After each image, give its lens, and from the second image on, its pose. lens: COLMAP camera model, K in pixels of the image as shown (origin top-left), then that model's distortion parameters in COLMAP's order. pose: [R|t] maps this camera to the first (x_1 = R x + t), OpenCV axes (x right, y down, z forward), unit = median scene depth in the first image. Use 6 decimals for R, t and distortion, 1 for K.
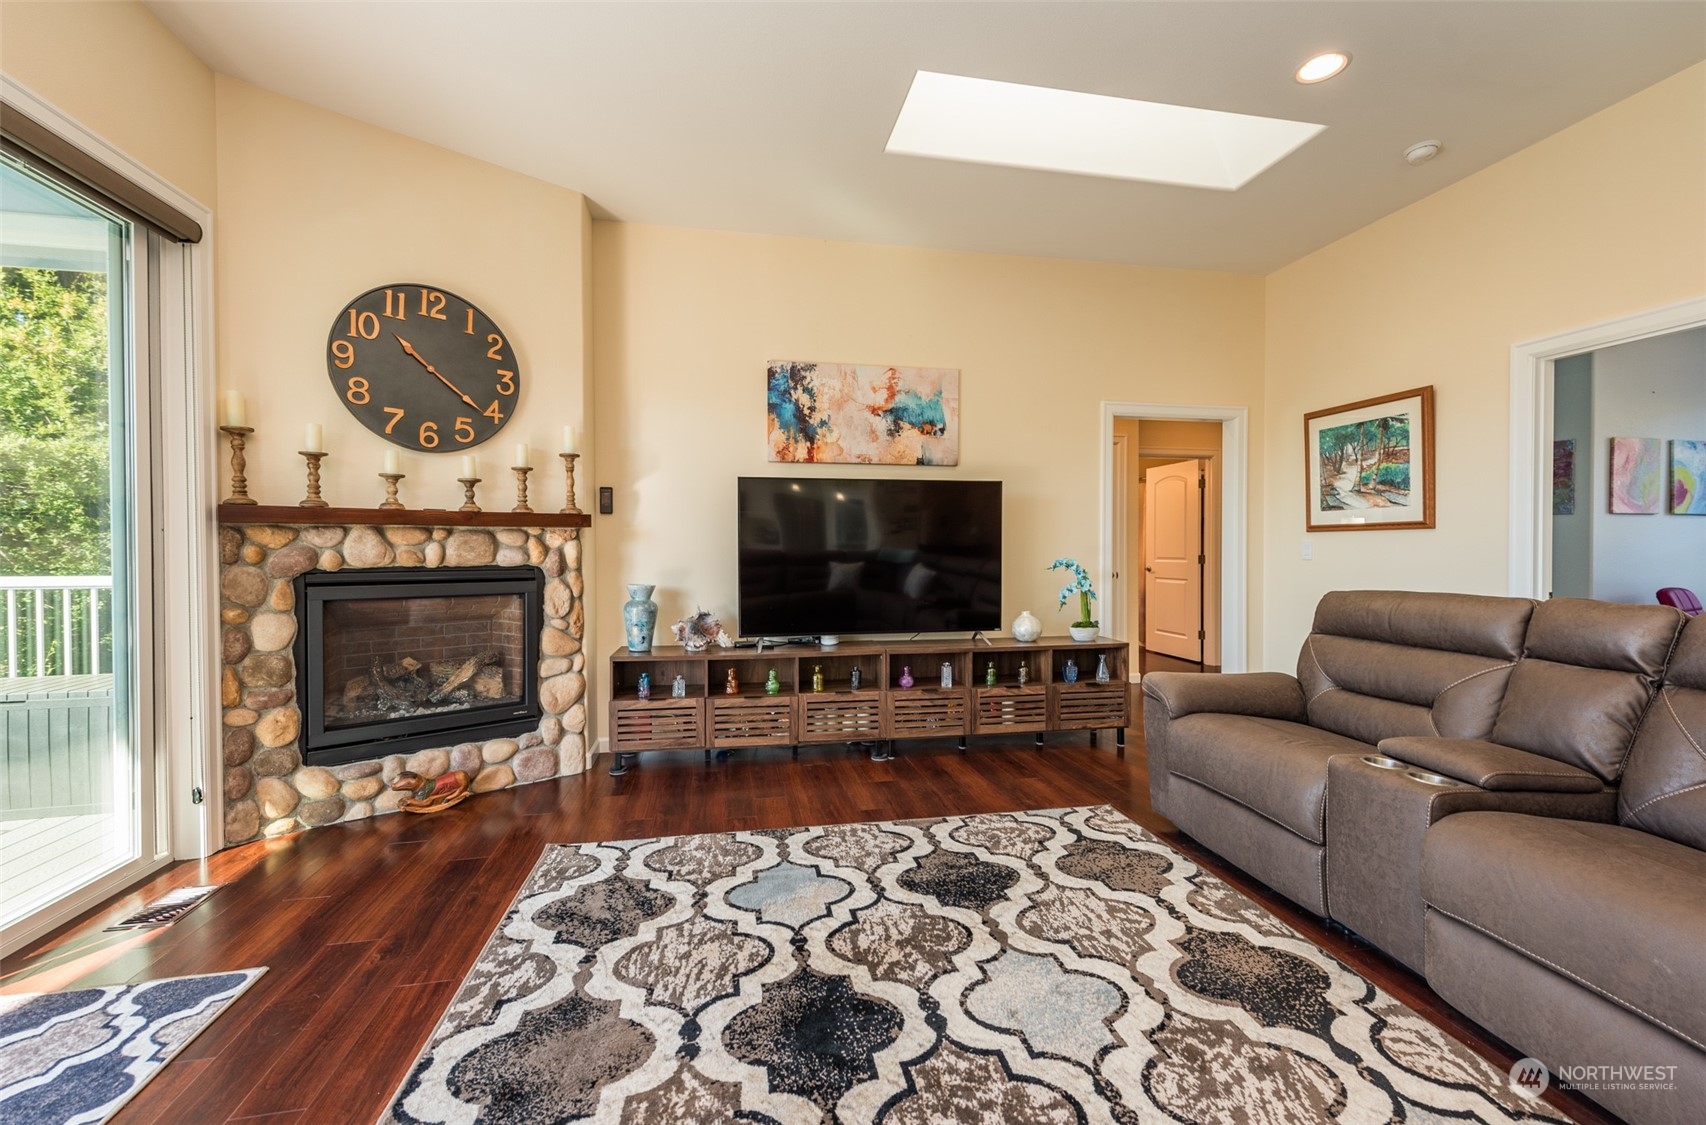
lens RADIAL K [[691.7, 0, 862.9], [0, 691.7, 558.5], [0, 0, 1]] dist [-0.004799, -0.000705]
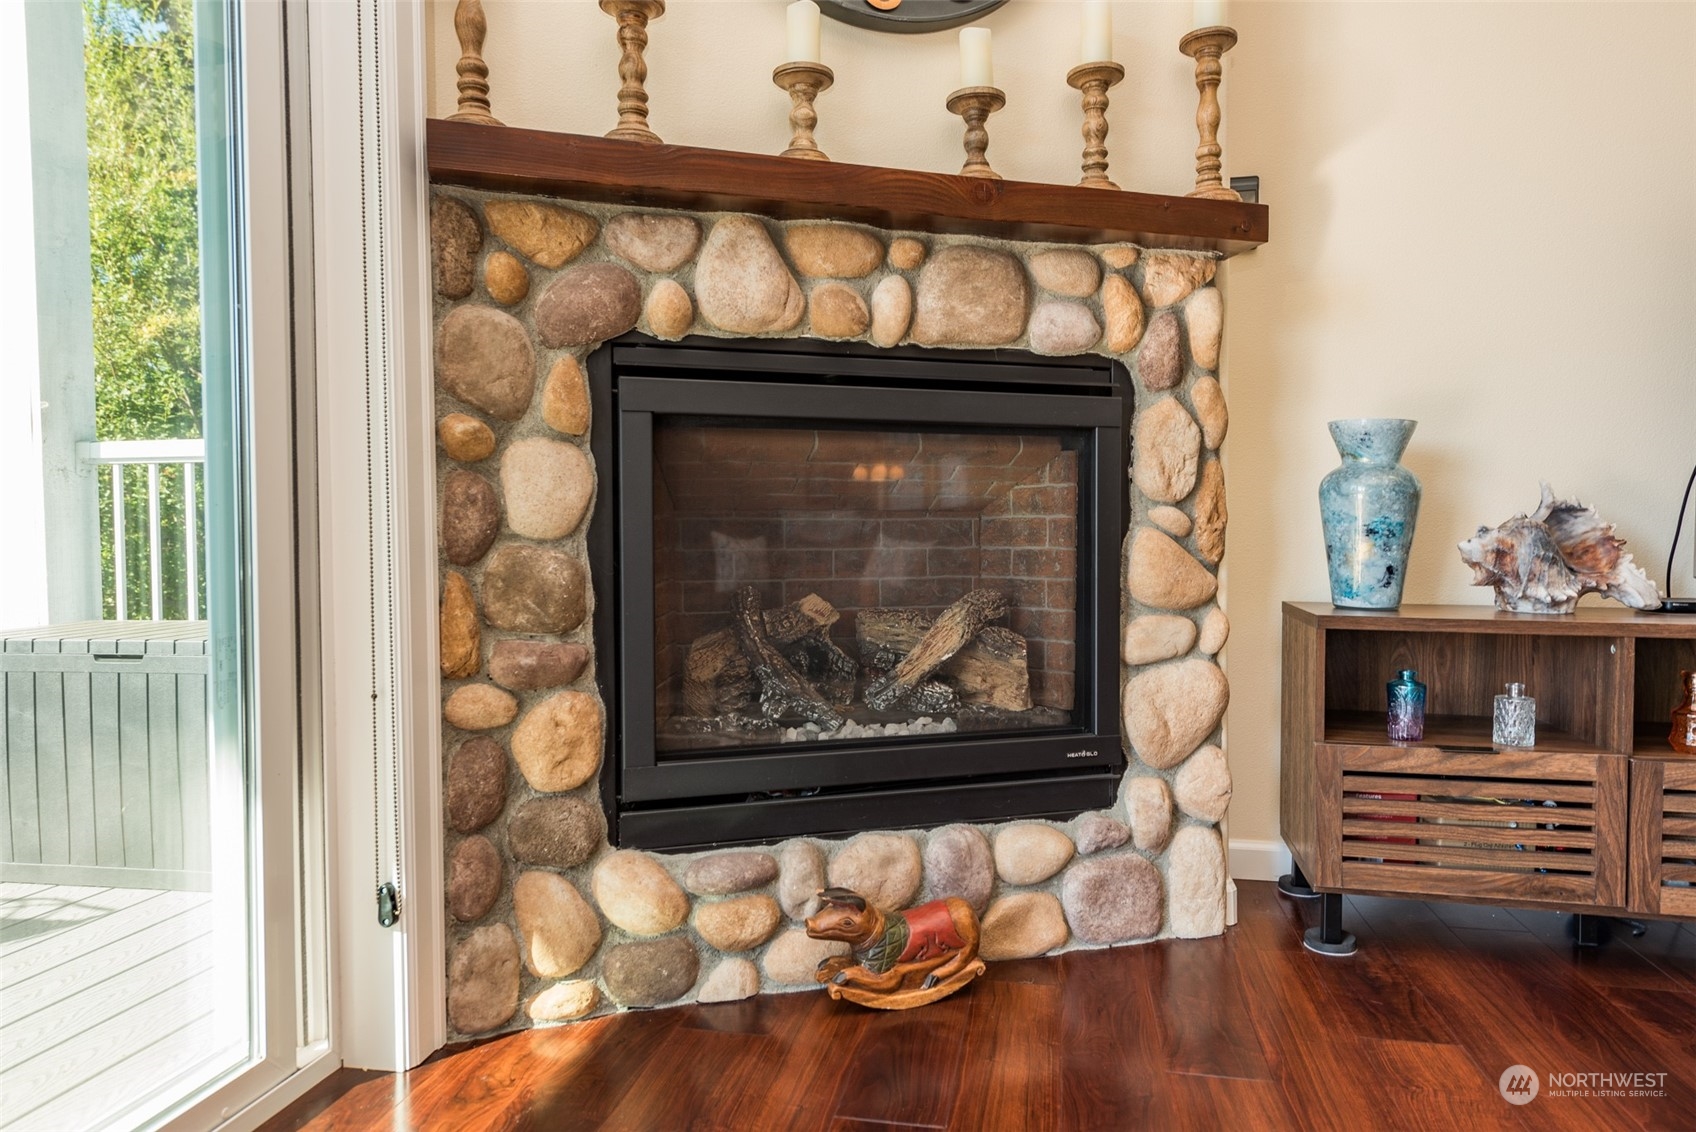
lens RADIAL K [[1105.0, 0, 846.1], [0, 1105.0, 568.2], [0, 0, 1]] dist [0.020011, -0.003612]
pose [[0.913316, 0.009324, -0.407145, -0.411208], [-0.000301, 0.999753, 0.022219, 0.123080], [0.407251, -0.020170, 0.913093, 0.458298]]
